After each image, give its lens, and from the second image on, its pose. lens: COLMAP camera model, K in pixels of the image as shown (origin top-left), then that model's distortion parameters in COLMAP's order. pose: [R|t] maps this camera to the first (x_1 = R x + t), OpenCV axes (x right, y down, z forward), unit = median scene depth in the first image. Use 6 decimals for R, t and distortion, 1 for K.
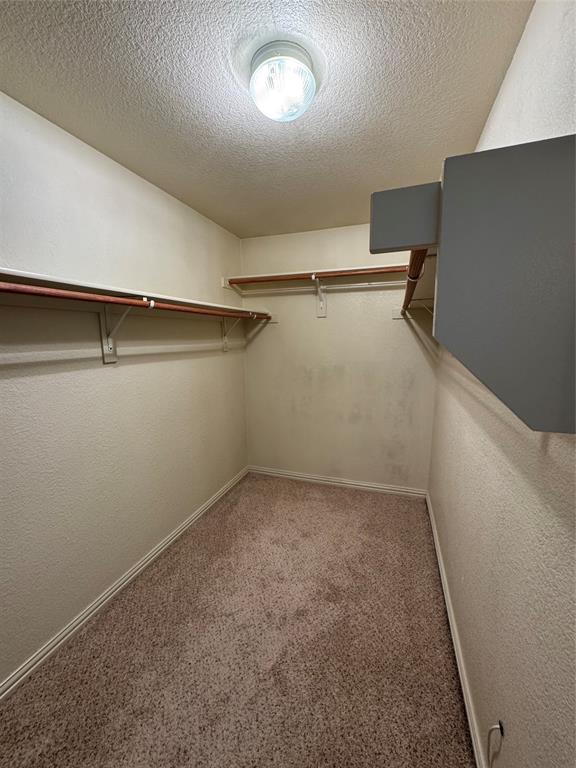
lens RADIAL K [[311.6, 0, 287.3], [0, 311.6, 380.1], [0, 0, 1]] dist [-0.000403, 0.000082]
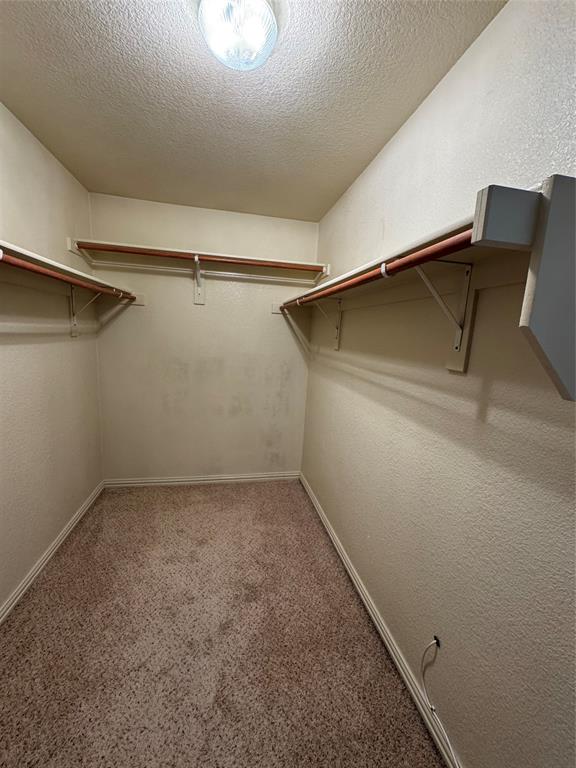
lens RADIAL K [[311.6, 0, 287.3], [0, 311.6, 380.1], [0, 0, 1]] dist [-0.000403, 0.000082]
pose [[0.853504, -0.021245, 0.520654, -0.167117], [0.011286, 0.999688, 0.022290, 0.004457], [-0.520965, -0.013148, 0.853477, 0.085581]]
